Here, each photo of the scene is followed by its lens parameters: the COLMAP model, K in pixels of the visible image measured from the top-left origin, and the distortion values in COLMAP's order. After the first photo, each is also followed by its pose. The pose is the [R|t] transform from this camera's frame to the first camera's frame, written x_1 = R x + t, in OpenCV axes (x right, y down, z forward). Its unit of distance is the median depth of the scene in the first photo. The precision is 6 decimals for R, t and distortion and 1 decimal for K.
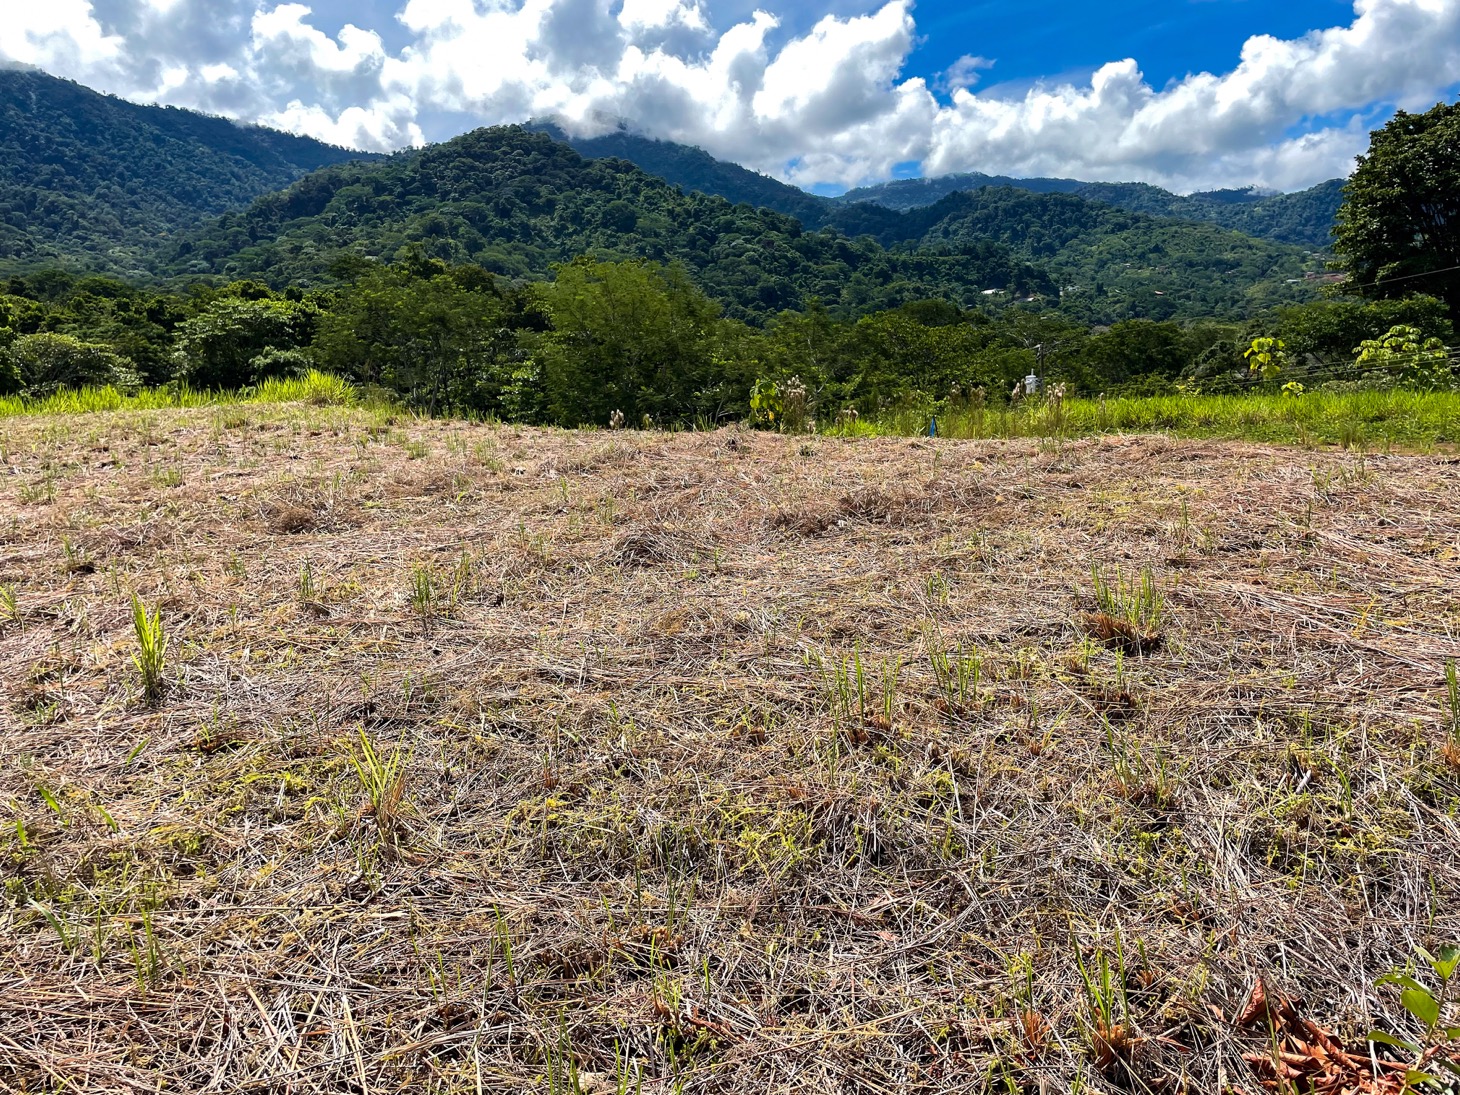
lens RADIAL K [[1161.2, 0, 720.2], [0, 1161.2, 555.1], [0, 0, 1]] dist [0.084812, -0.118602]
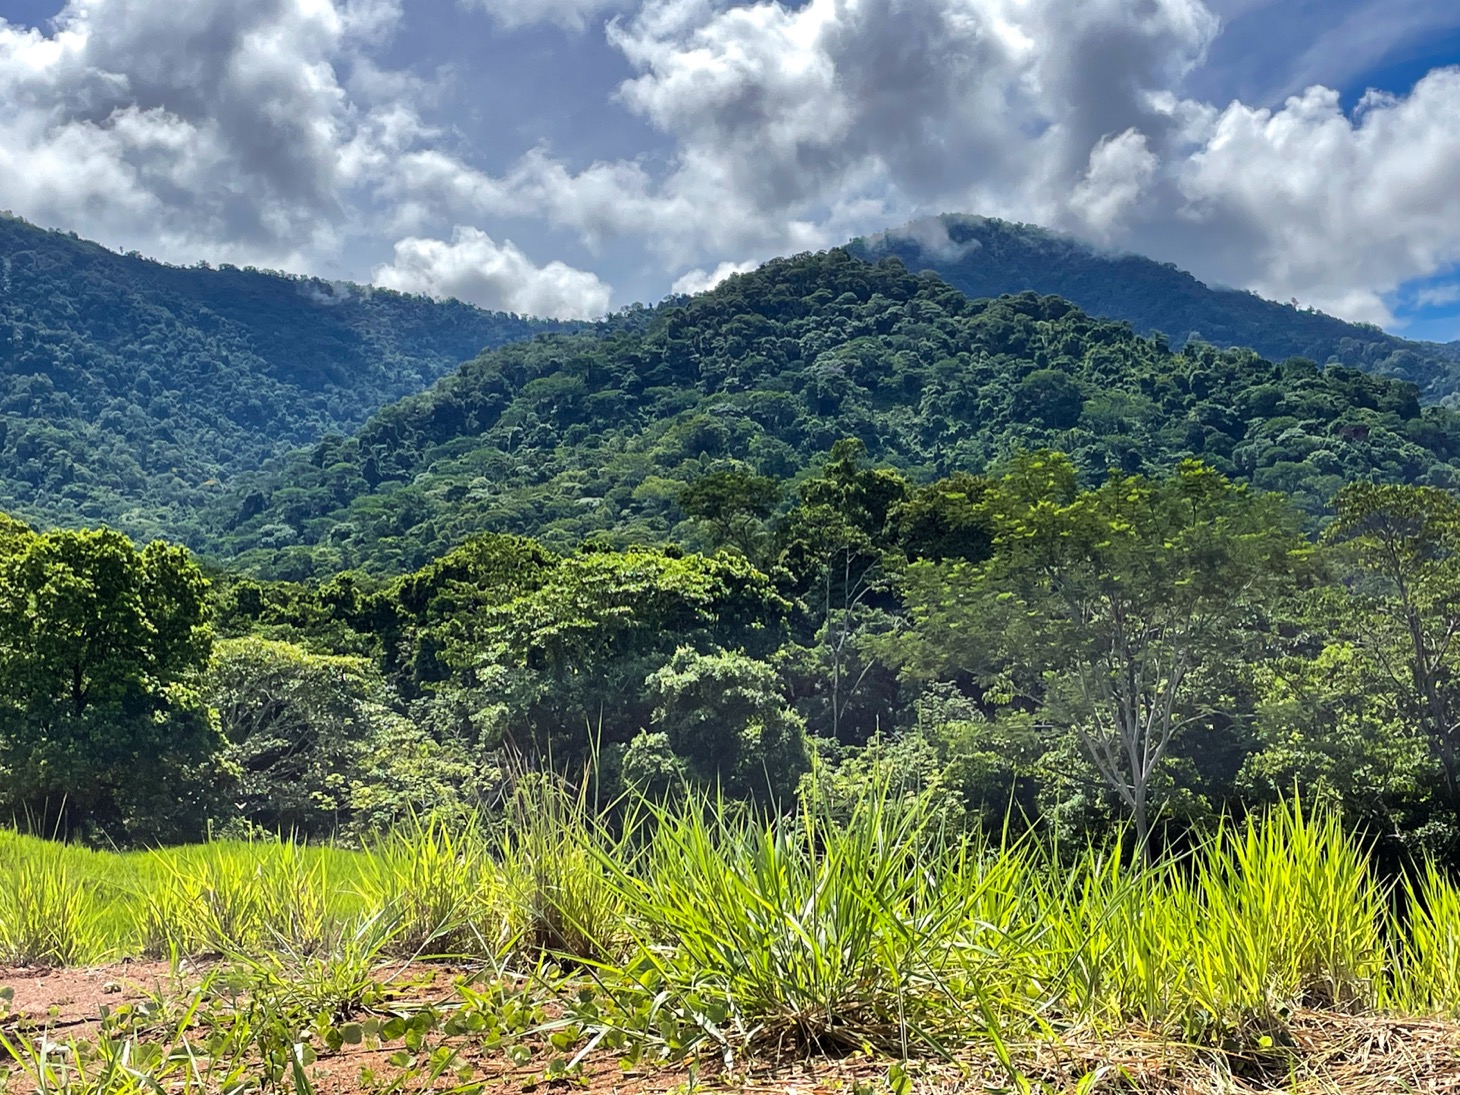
lens RADIAL K [[2323.6, 0, 730.0], [0, 2323.6, 547.5], [0, 0, 1]] dist [0.095890, 0.082912]
pose [[0.977546, -0.043655, -0.206152, -0.186079], [-0.002716, 0.975614, -0.219475, -0.014246], [0.210706, 0.215107, 0.953589, 0.119002]]
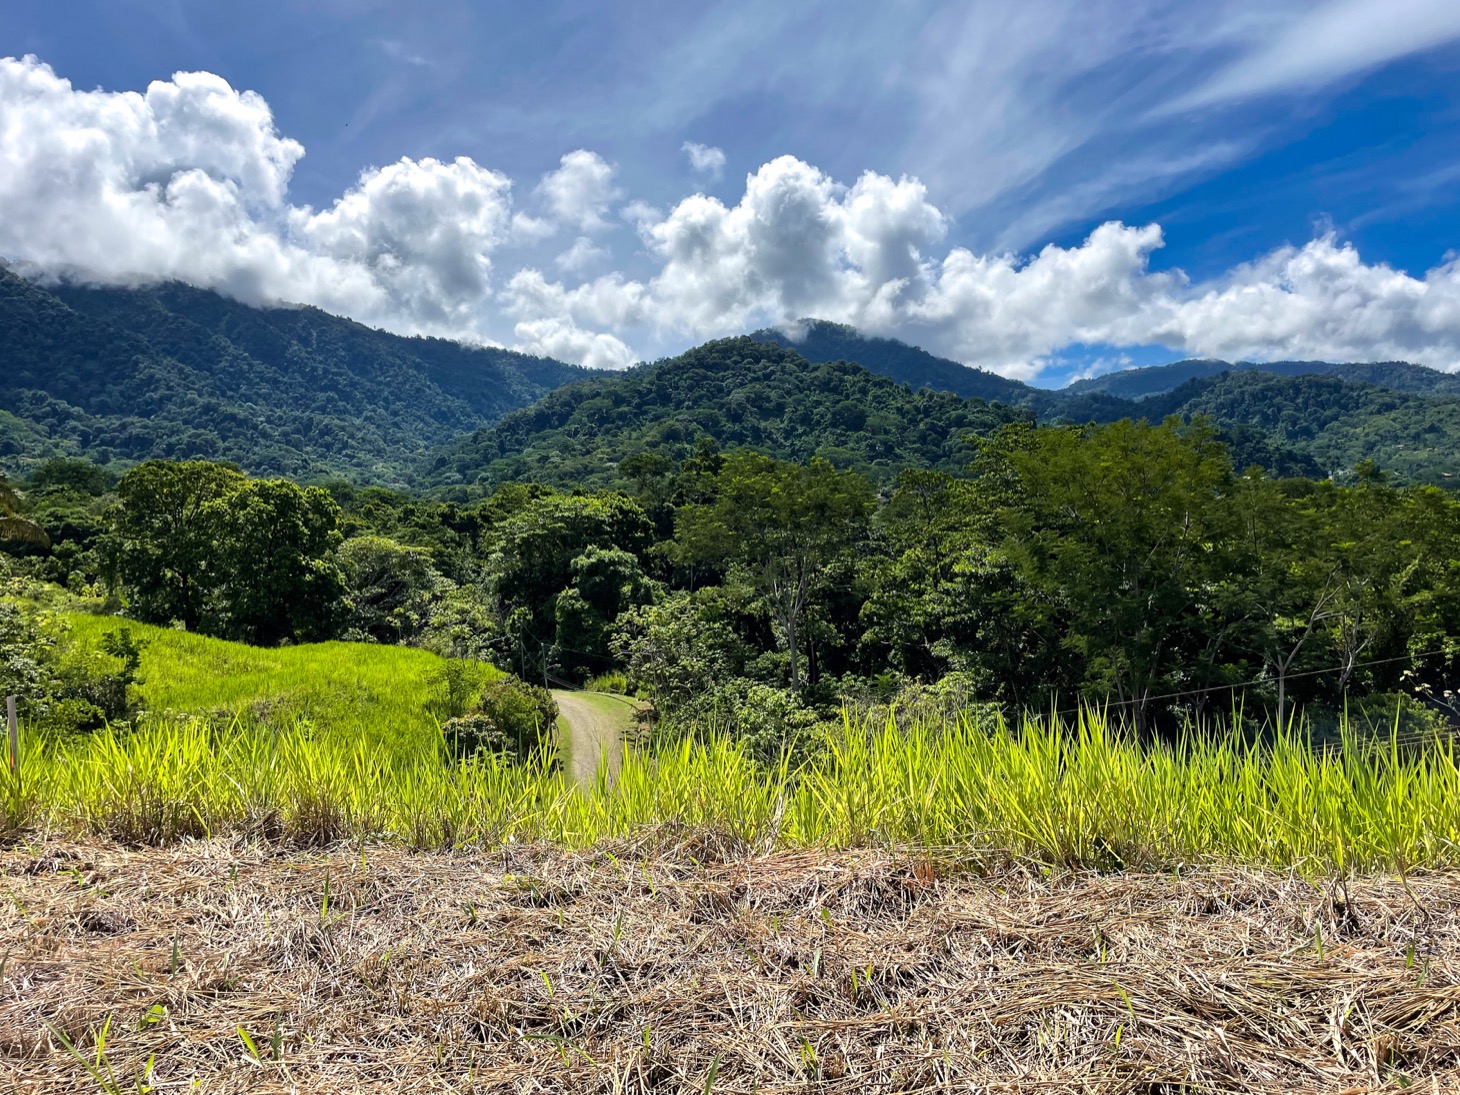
lens RADIAL K [[1185.3, 0, 728.8], [0, 1185.3, 565.2], [0, 0, 1]] dist [0.105895, -0.151569]
pose [[0.984226, -0.015853, -0.176205, -0.122978], [-0.012224, 0.987503, -0.157124, -0.019023], [0.176494, 0.156799, 0.971732, 0.126196]]
